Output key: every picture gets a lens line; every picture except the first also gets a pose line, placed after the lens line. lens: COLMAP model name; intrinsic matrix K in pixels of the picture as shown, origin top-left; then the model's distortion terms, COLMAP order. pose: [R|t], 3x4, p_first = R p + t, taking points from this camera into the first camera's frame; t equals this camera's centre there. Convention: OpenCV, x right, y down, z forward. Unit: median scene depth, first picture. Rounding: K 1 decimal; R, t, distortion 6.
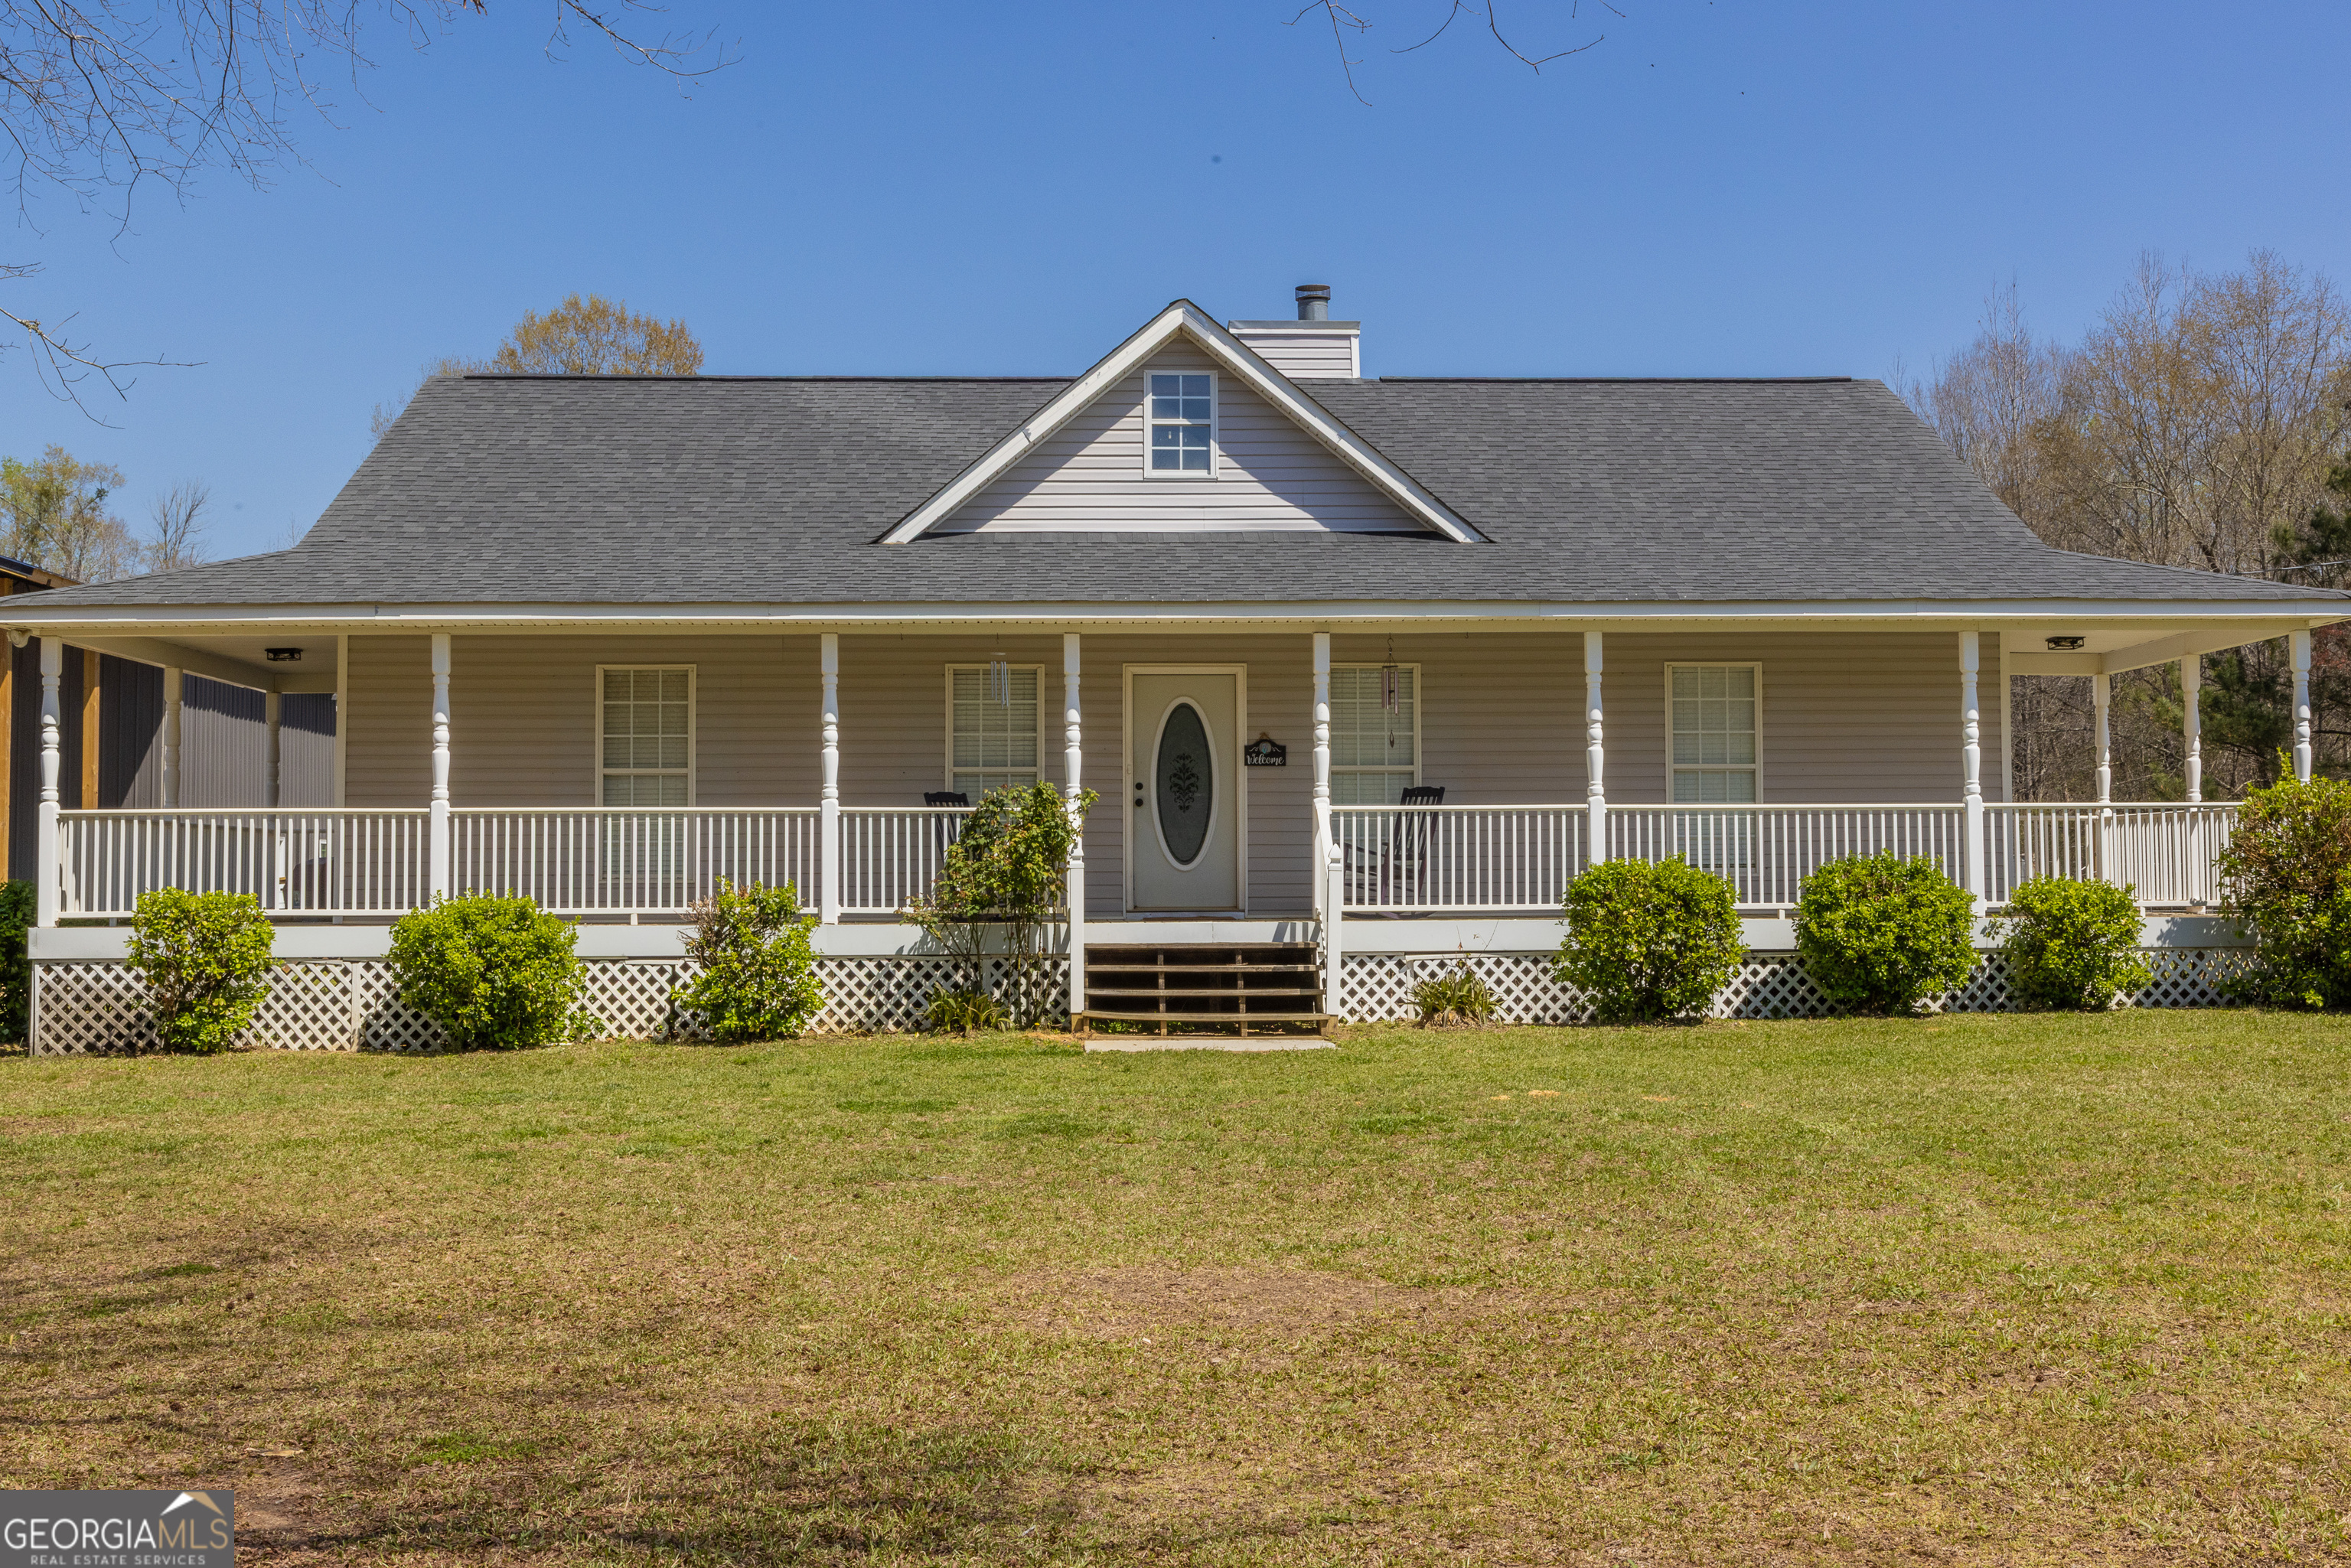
lens RADIAL K [[2721.1, 0, 1192.5], [0, 2721.1, 787.1], [0, 0, 1]] dist [0.031275, 0.000000]
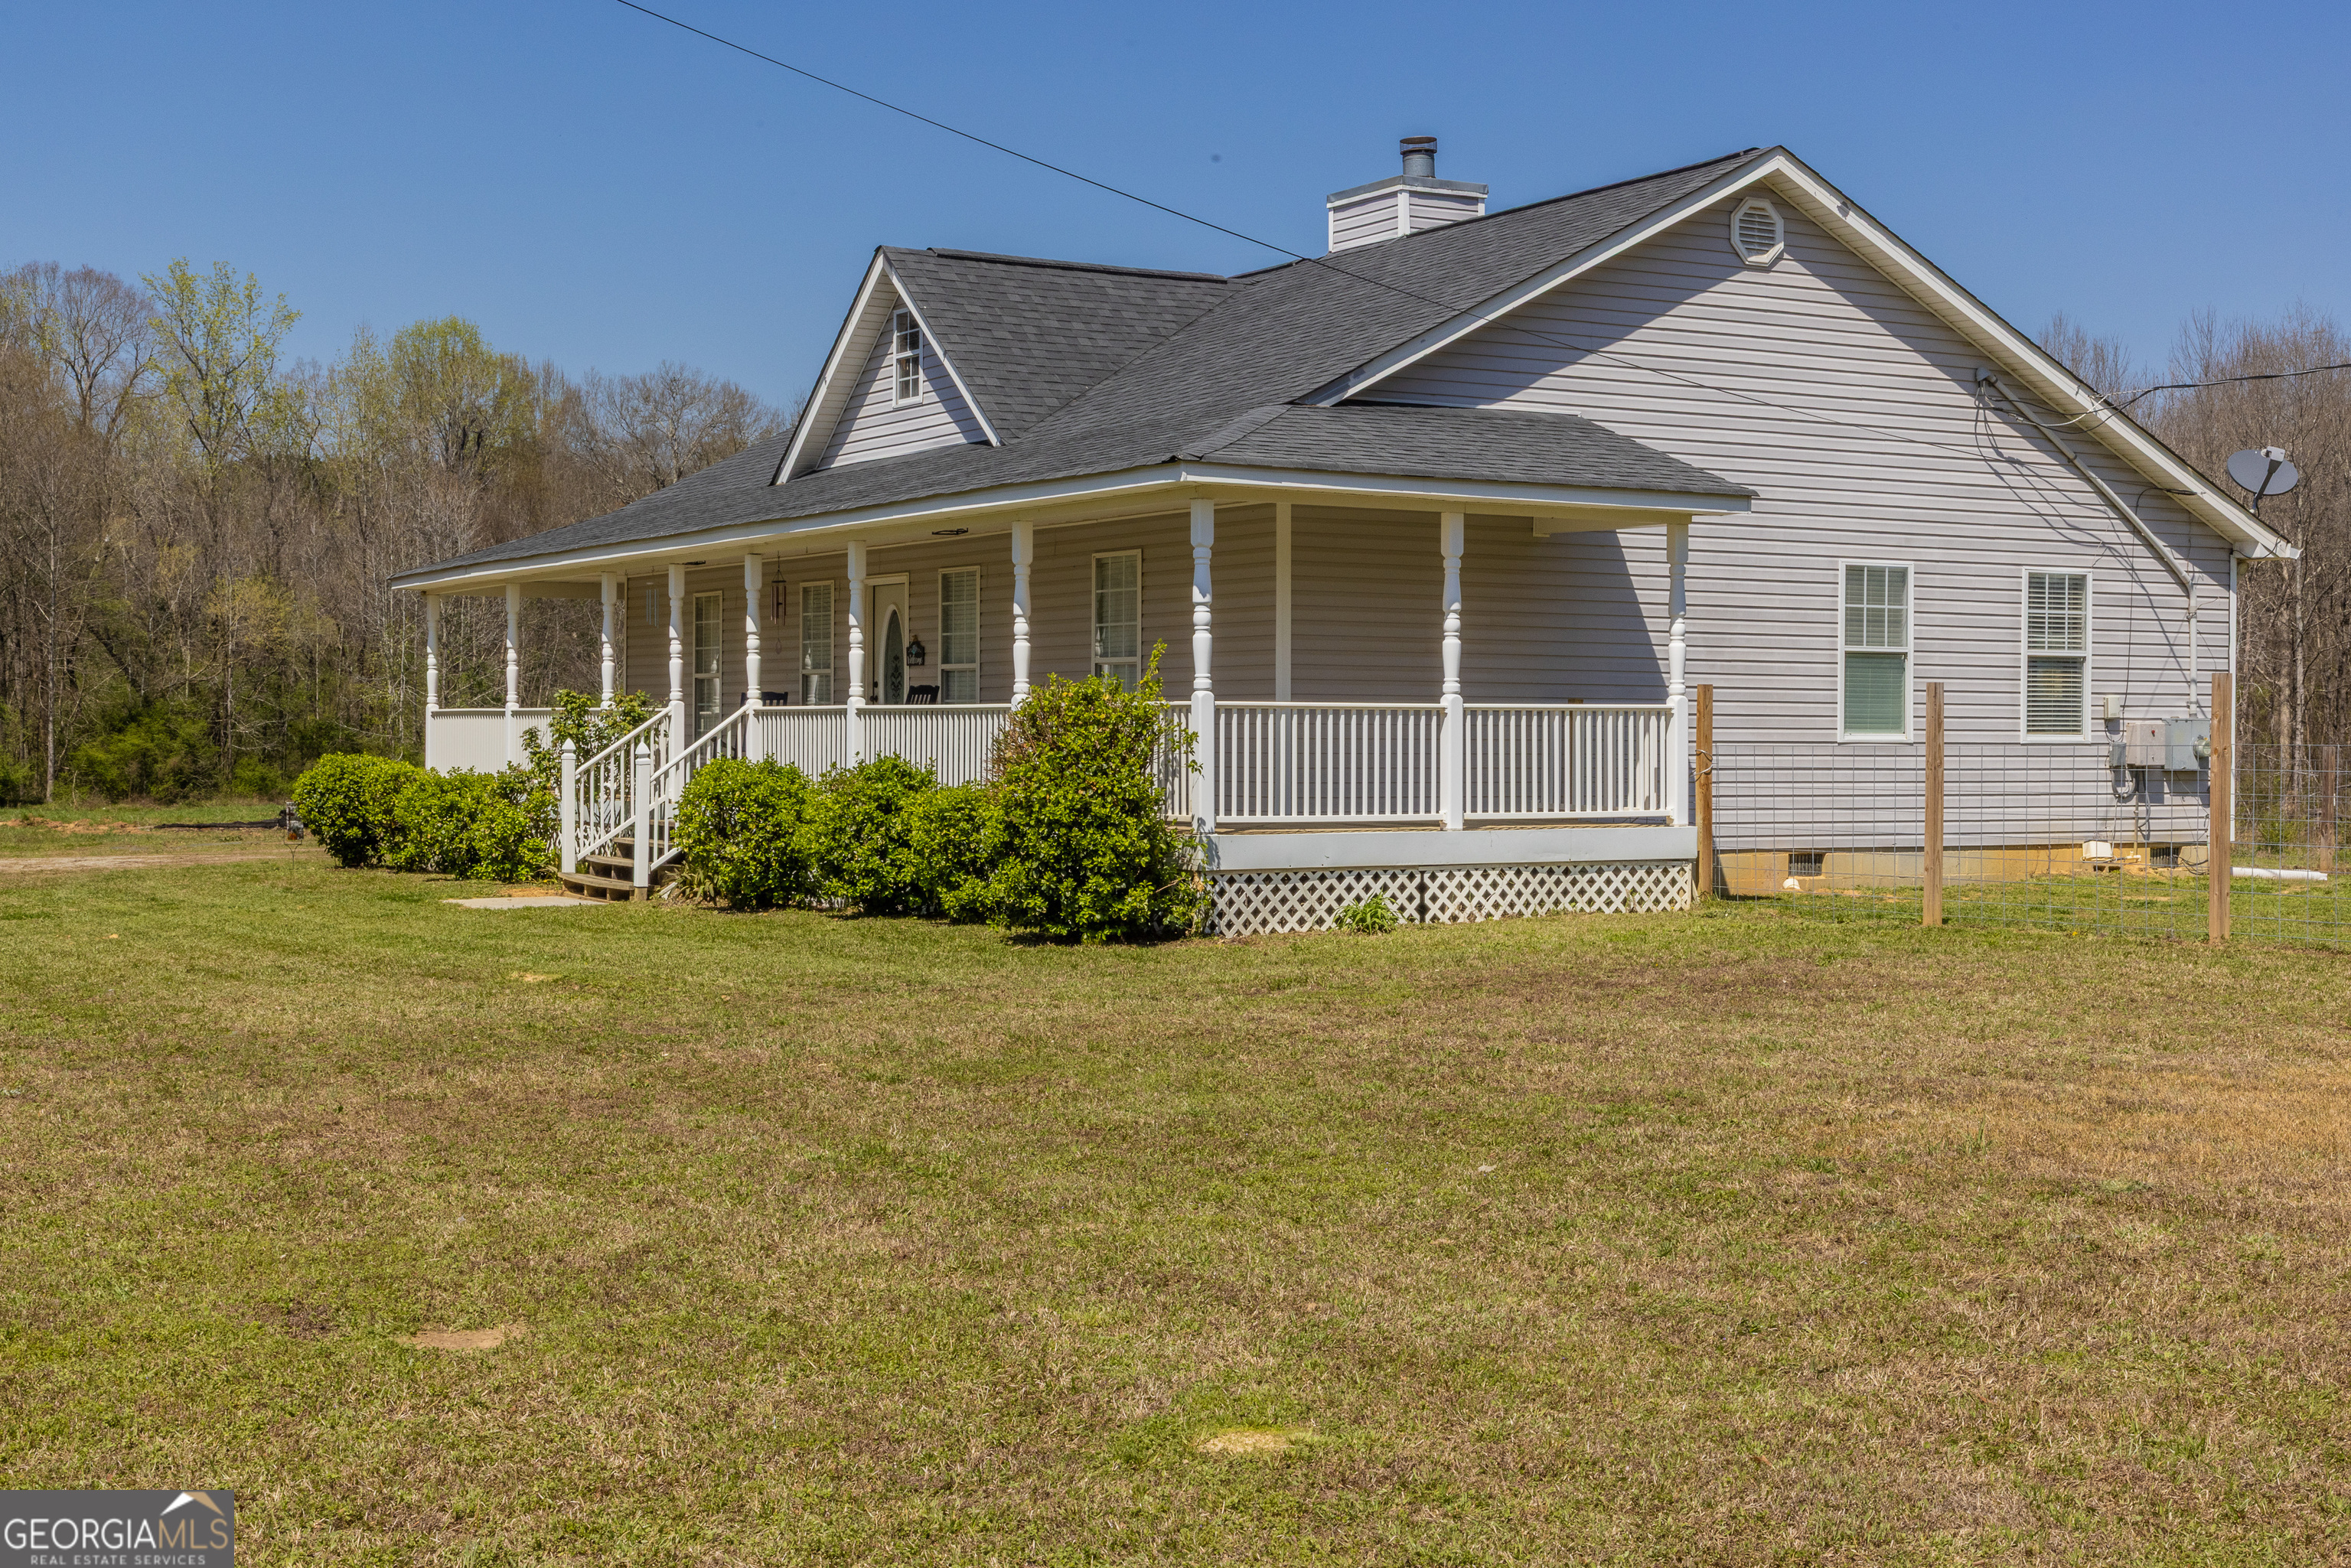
lens RADIAL K [[3127.8, 0, 1156.2], [0, 3127.8, 765.7], [0, 0, 1]] dist [0.035513, 0.000000]
pose [[0.457429, 0.017575, -0.889073, 1.301307], [0.026516, 0.999091, 0.033392, -0.007680], [0.888851, -0.038849, 0.456547, 0.556980]]
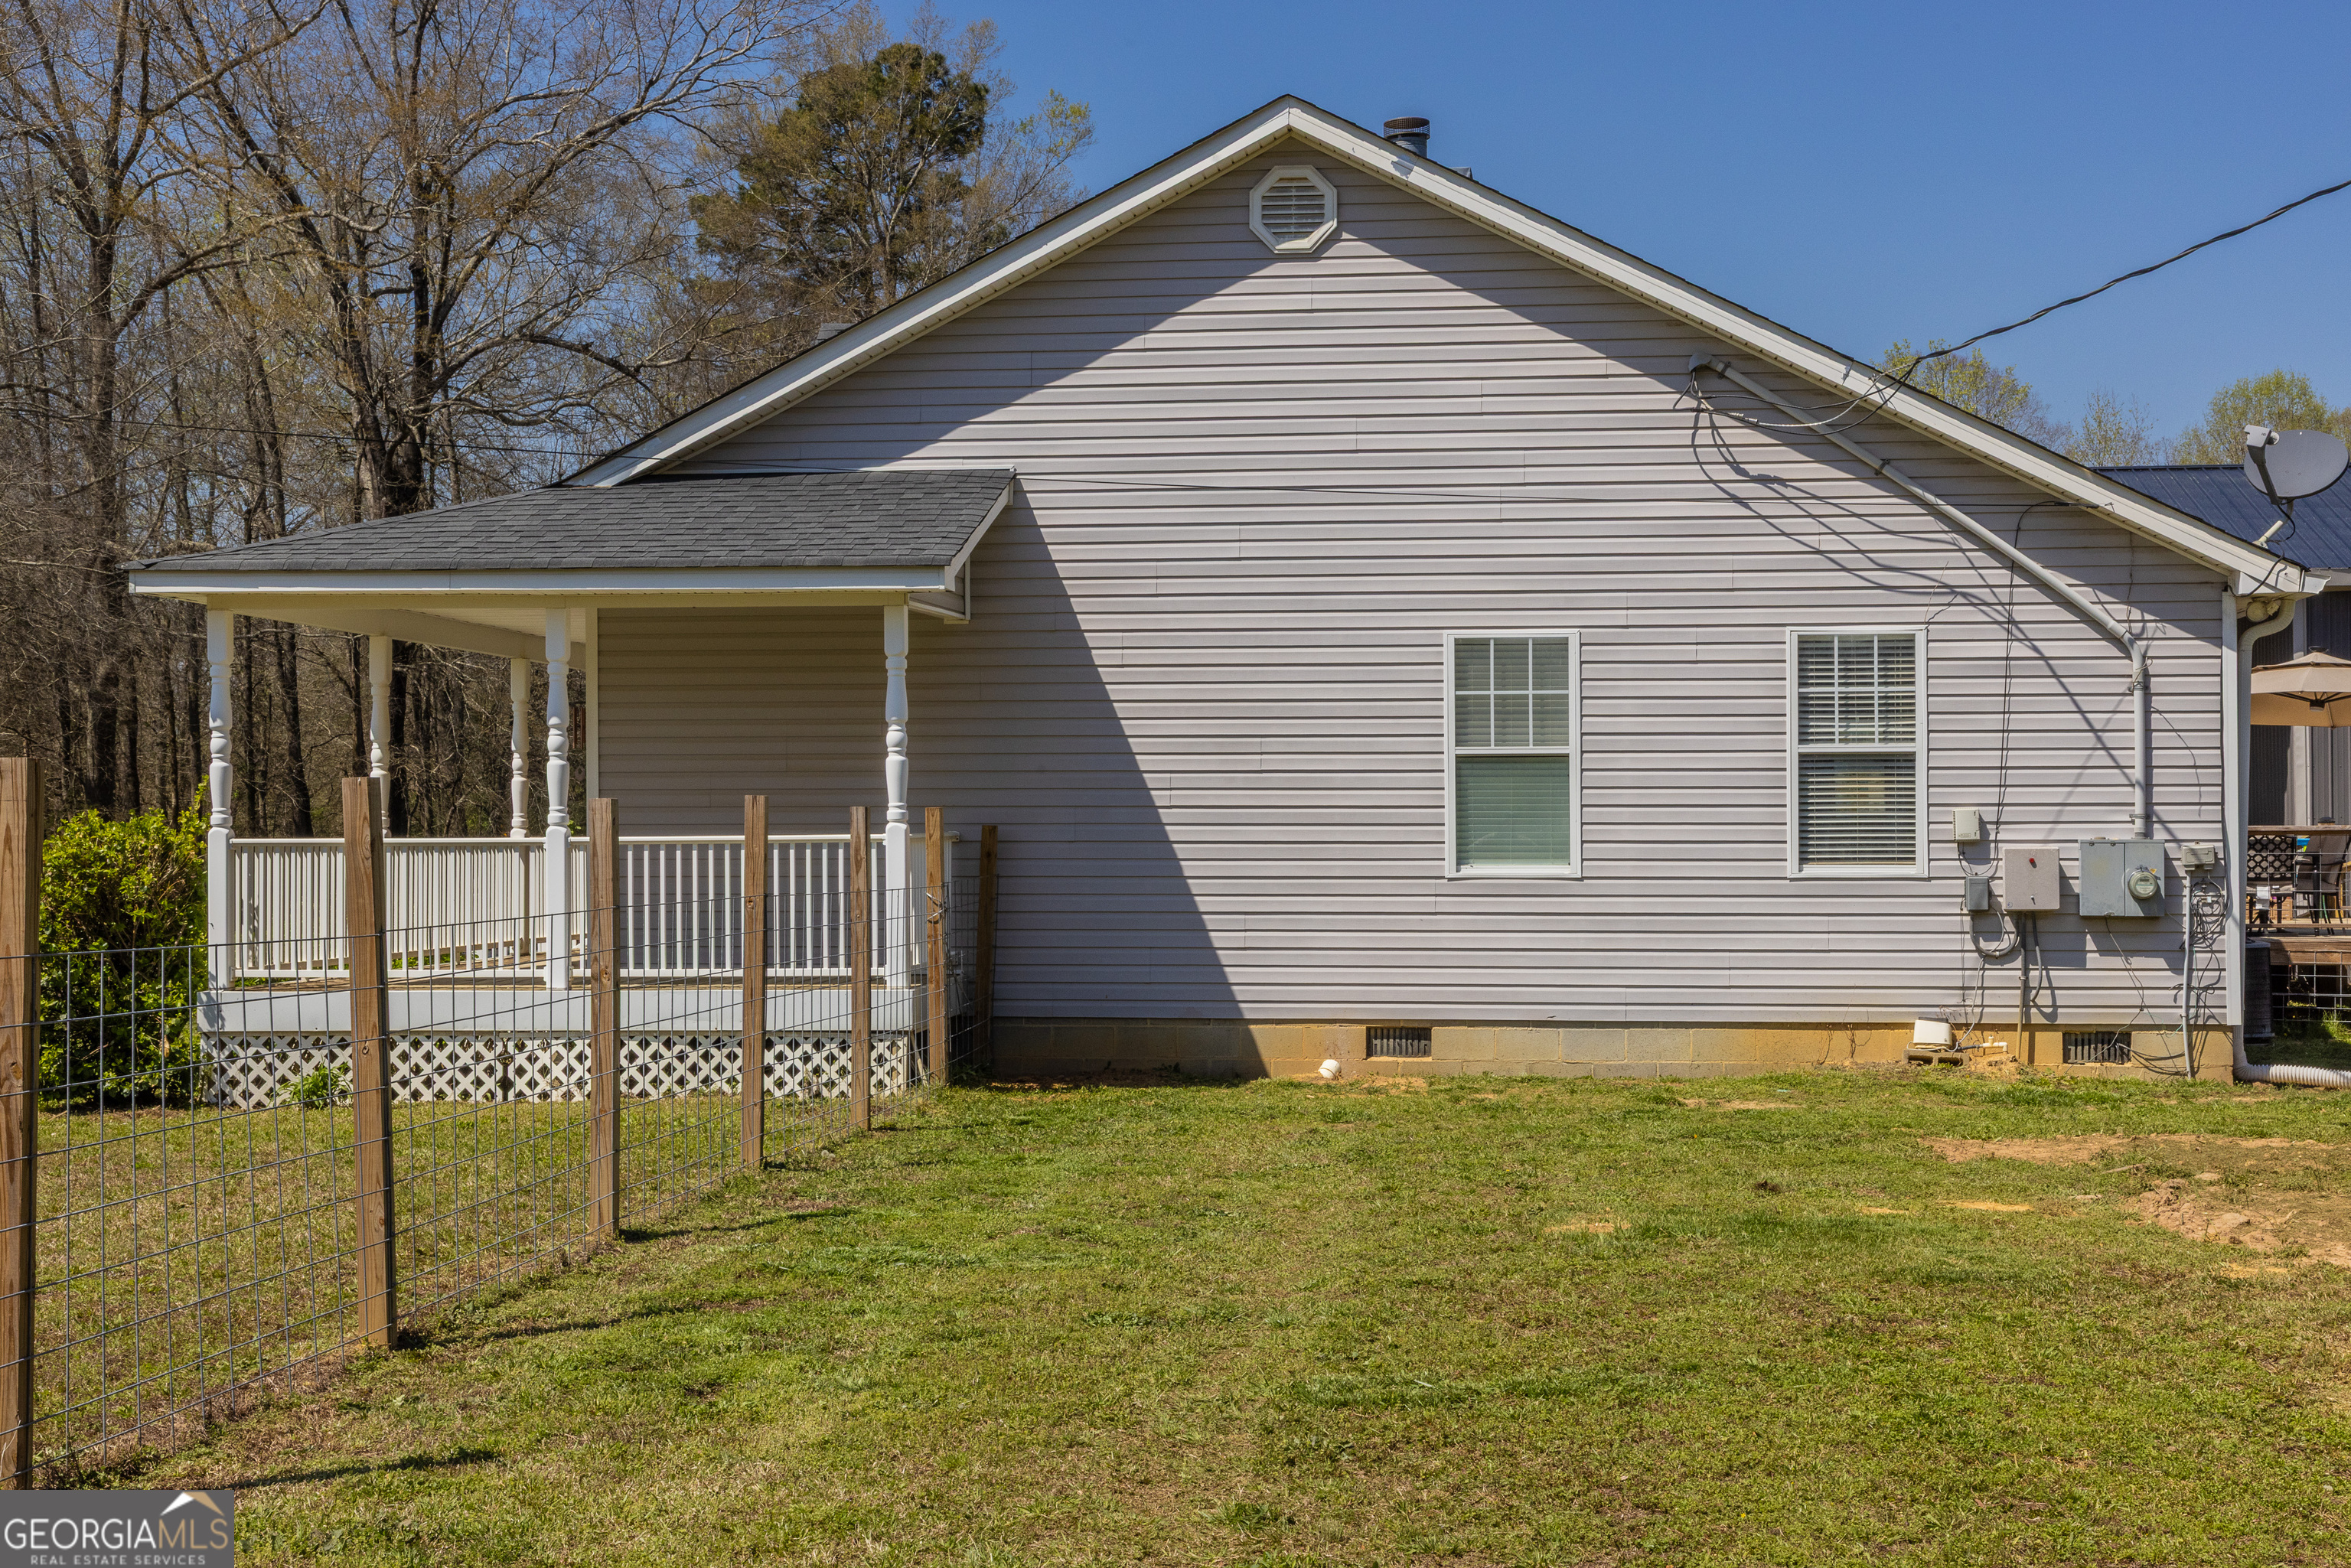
lens RADIAL K [[3127.8, 0, 1167.6], [0, 3127.8, 801.9], [0, 0, 1]] dist [0.035513, 0.000000]
pose [[-0.181570, 0.003918, -0.983370, 1.243180], [0.041888, 0.999115, -0.003754, 0.009524], [0.982486, -0.041873, -0.181573, 1.452807]]
